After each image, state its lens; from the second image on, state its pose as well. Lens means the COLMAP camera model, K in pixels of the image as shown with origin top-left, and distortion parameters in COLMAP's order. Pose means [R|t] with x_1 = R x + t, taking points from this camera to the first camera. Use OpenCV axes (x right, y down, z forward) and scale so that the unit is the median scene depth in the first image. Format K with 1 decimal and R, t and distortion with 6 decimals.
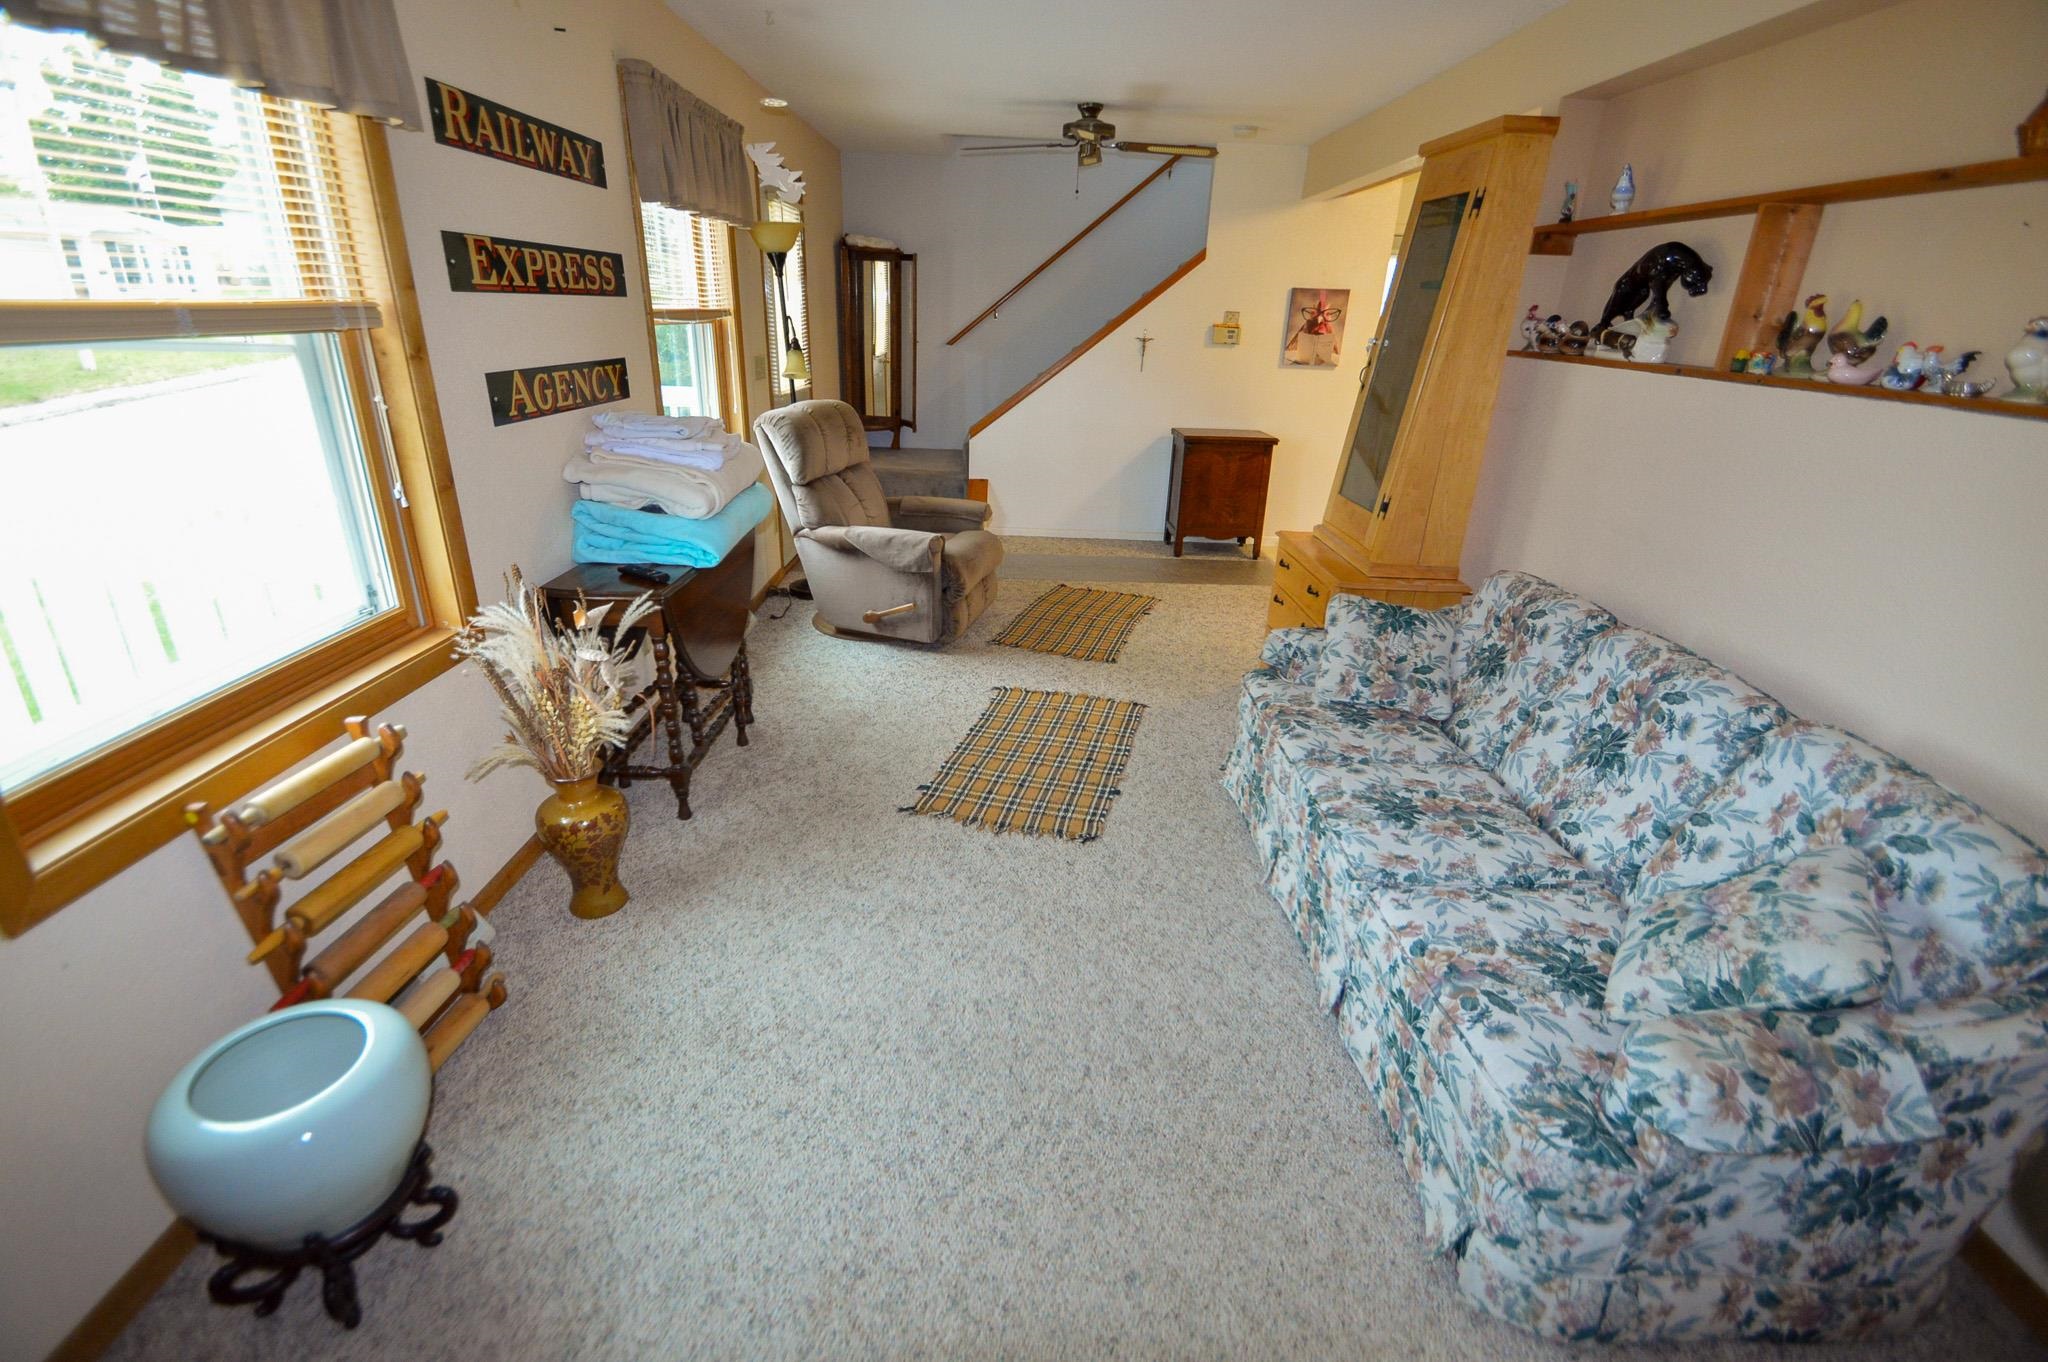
lens RADIAL K [[902.9, 0, 1026.5], [0, 902.9, 687.9], [0, 0, 1]] dist [0.032178, -0.031581]
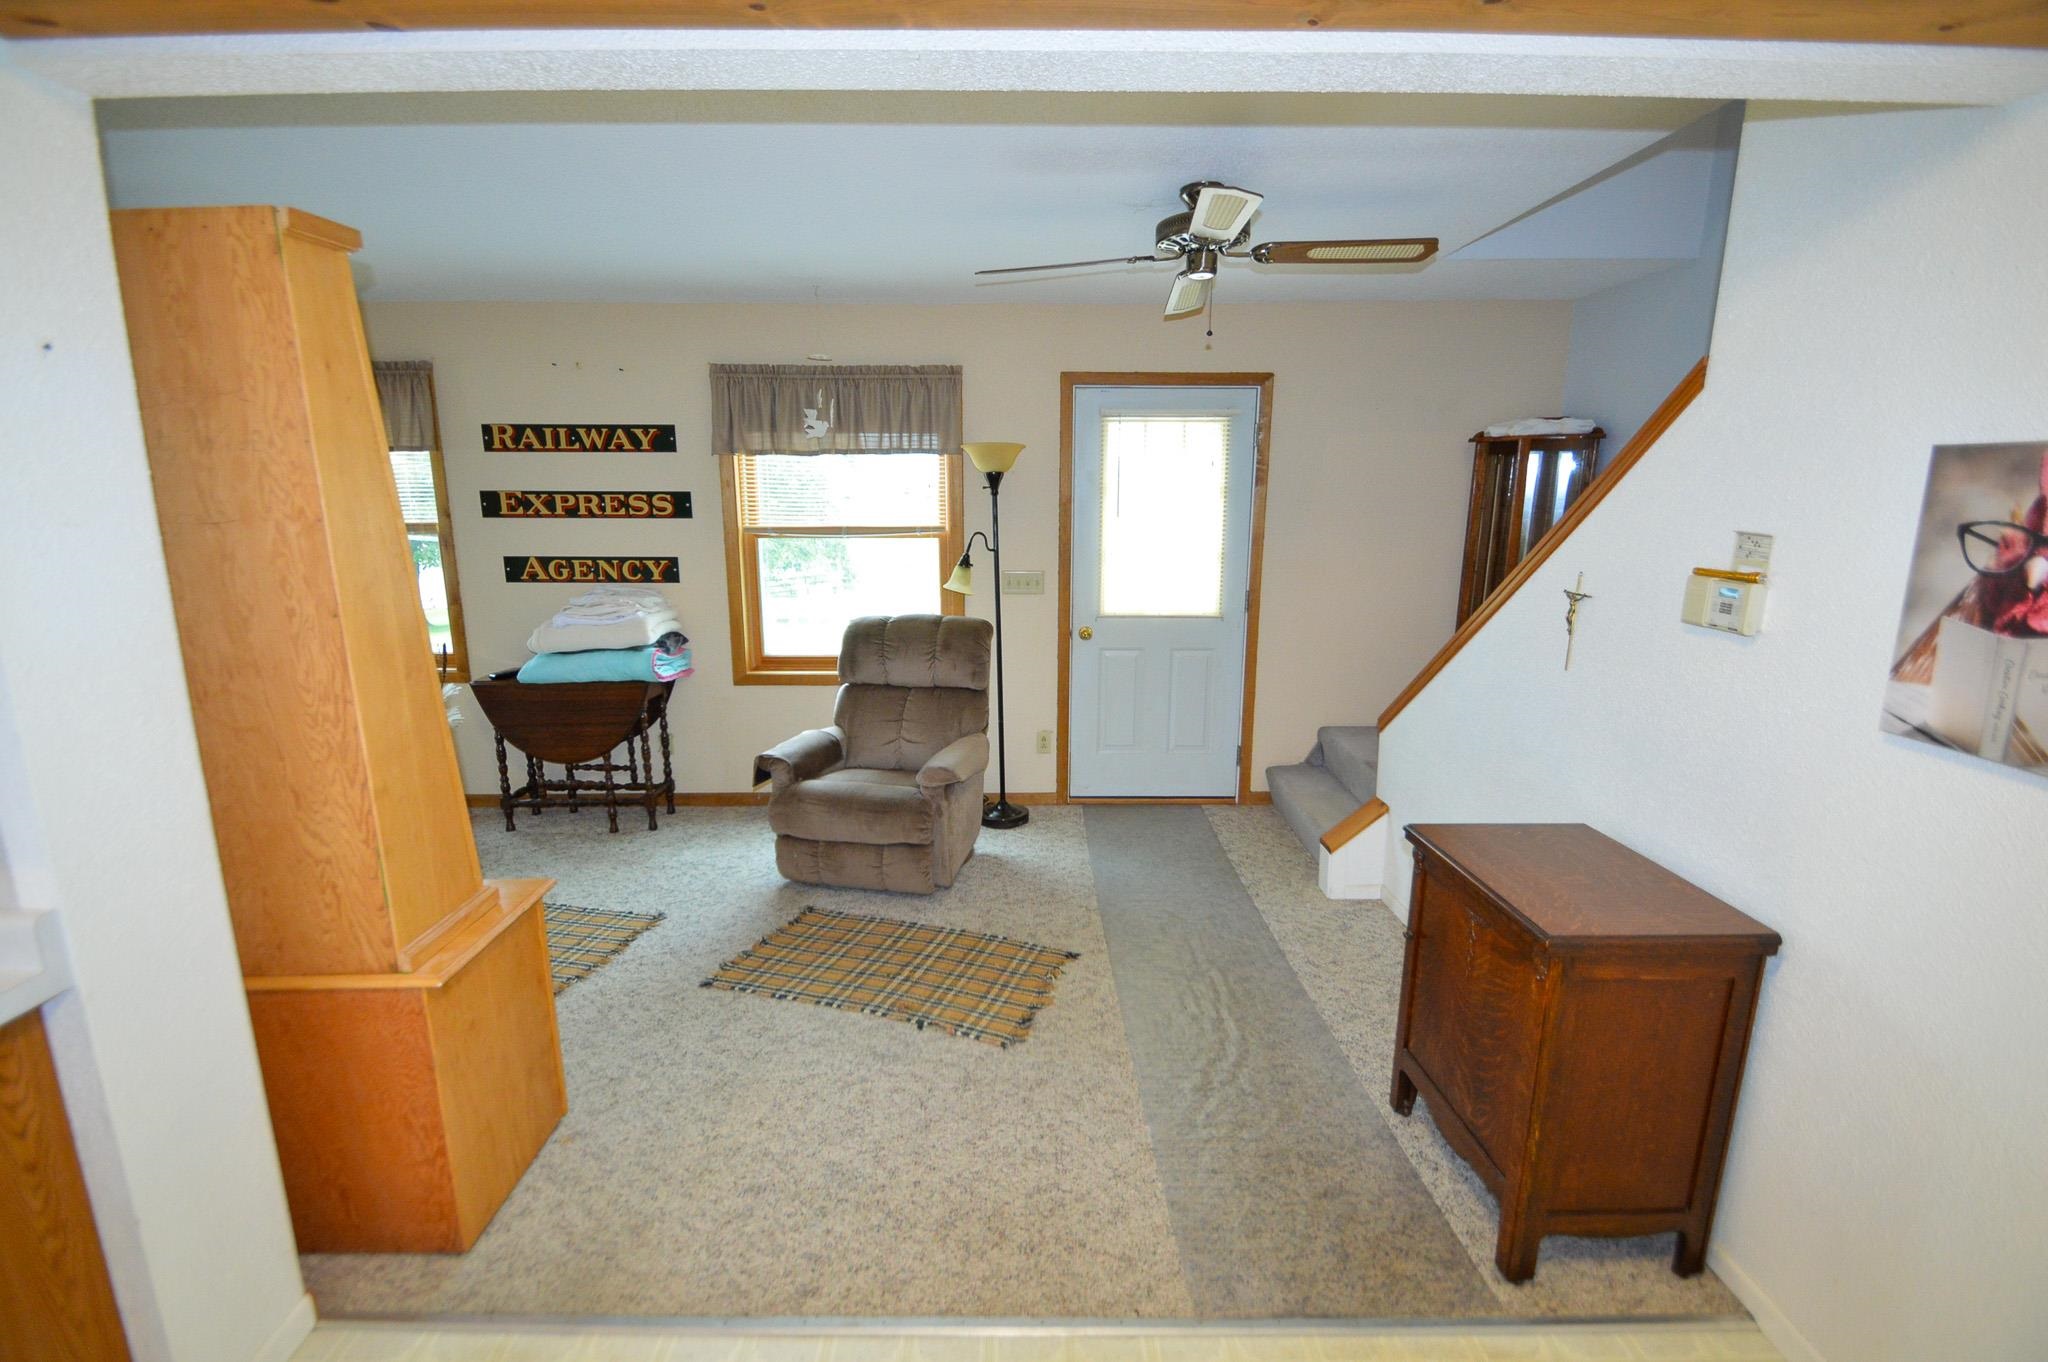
lens RADIAL K [[902.9, 0, 1026.5], [0, 902.9, 687.9], [0, 0, 1]] dist [0.032178, -0.031581]
pose [[0.005694, 0.173918, -0.984744, 1.296205], [-0.385974, 0.908830, 0.158279, -0.771867], [0.922492, 0.379184, 0.072302, 1.857096]]
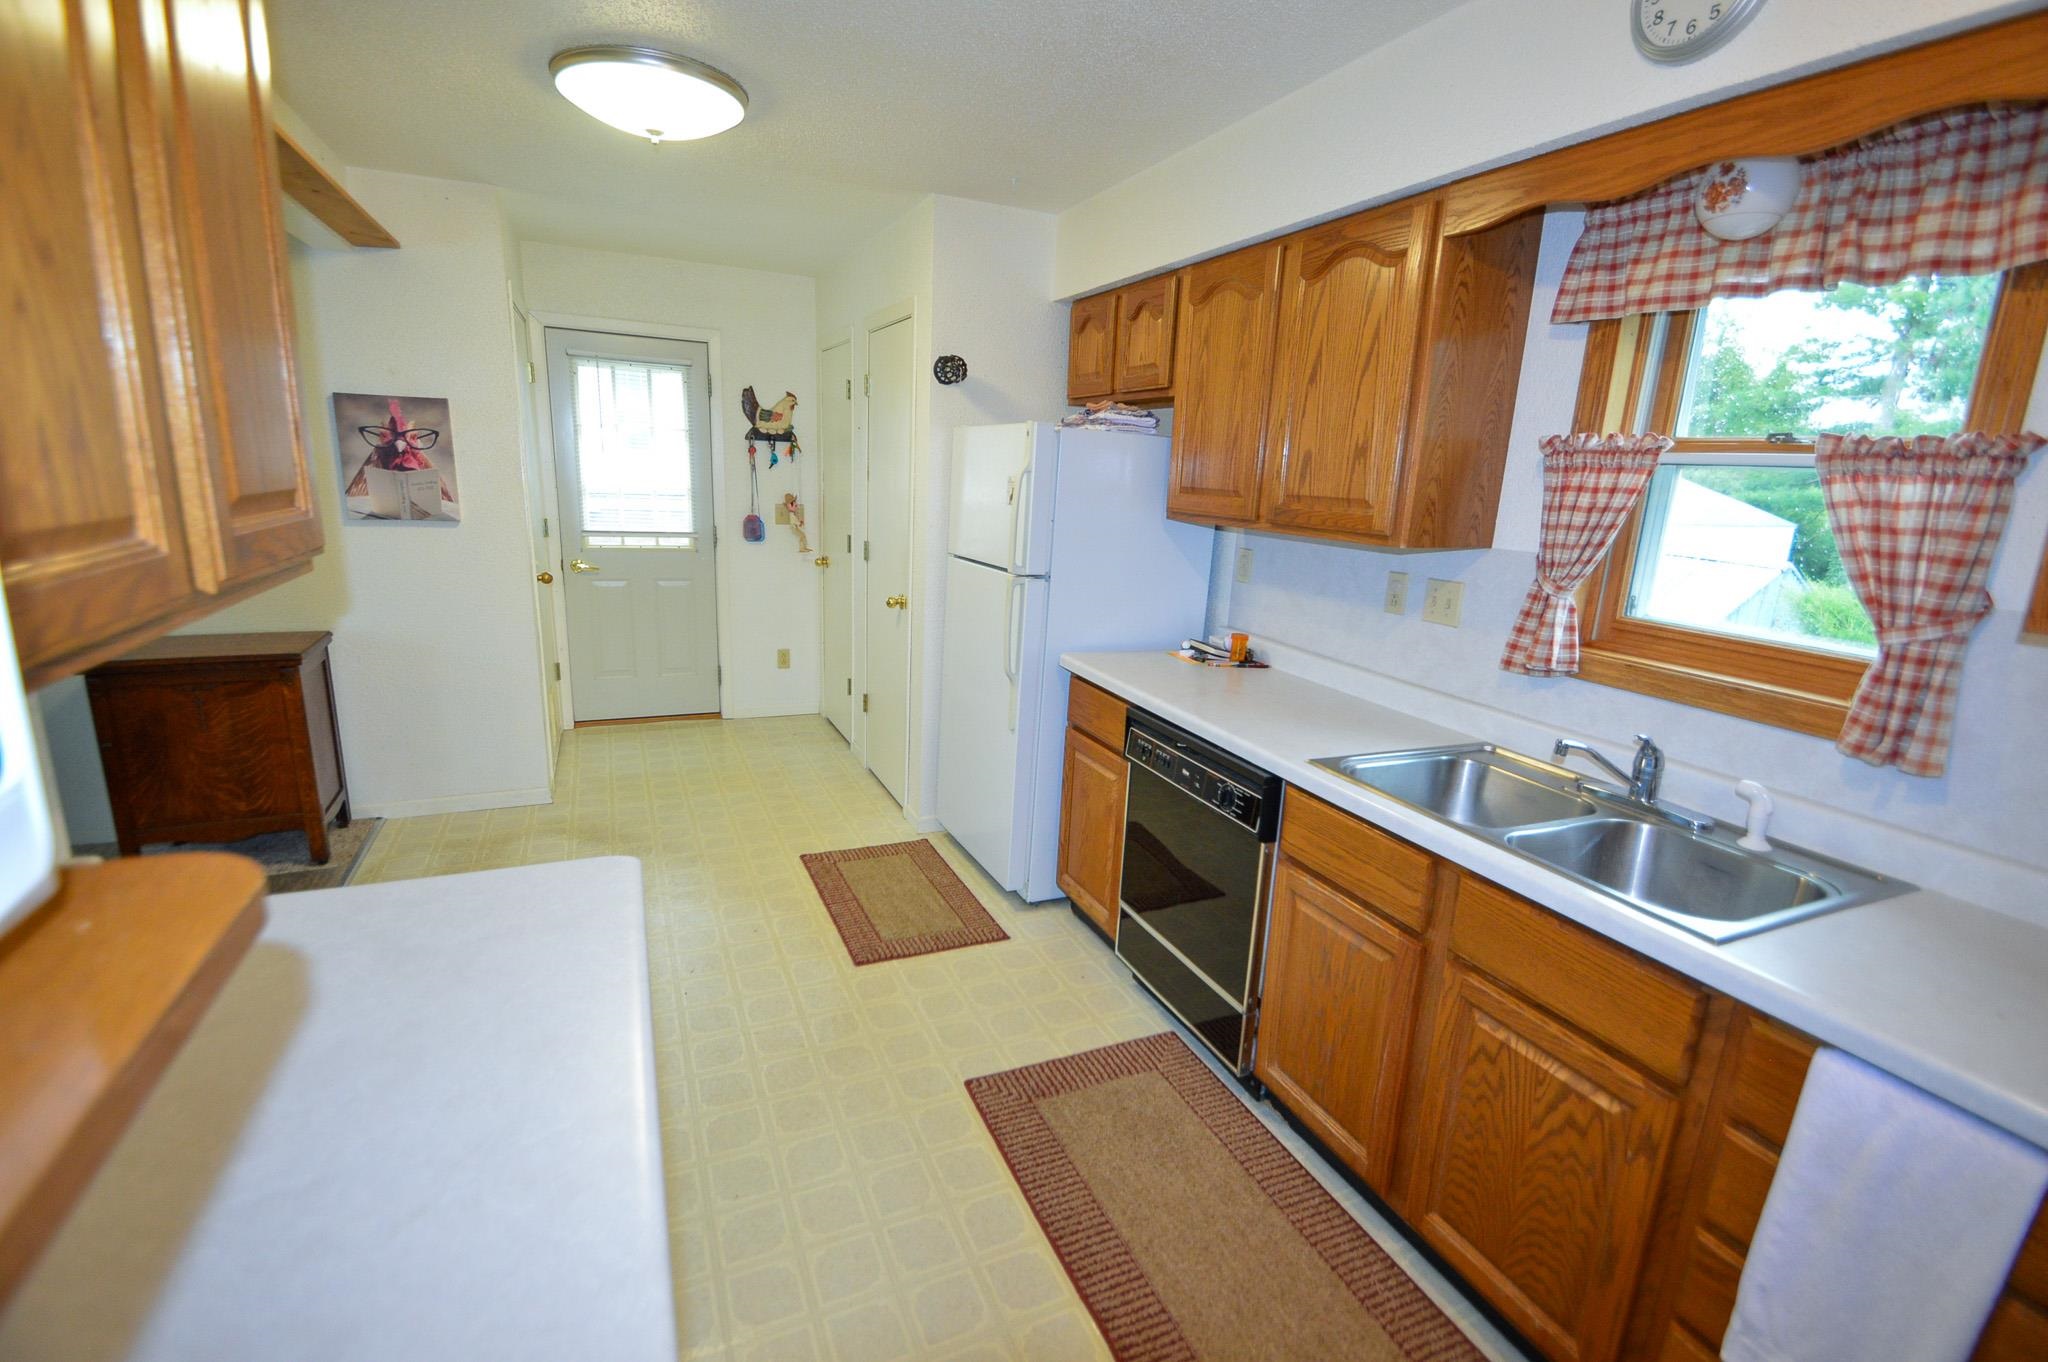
lens RADIAL K [[902.9, 0, 1026.5], [0, 902.9, 687.9], [0, 0, 1]] dist [0.032178, -0.031581]
pose [[0.908695, -0.095379, 0.406418, 1.052758], [0.149060, 0.983505, -0.102467, -0.312348], [-0.389941, 0.153692, 0.907923, 0.792376]]
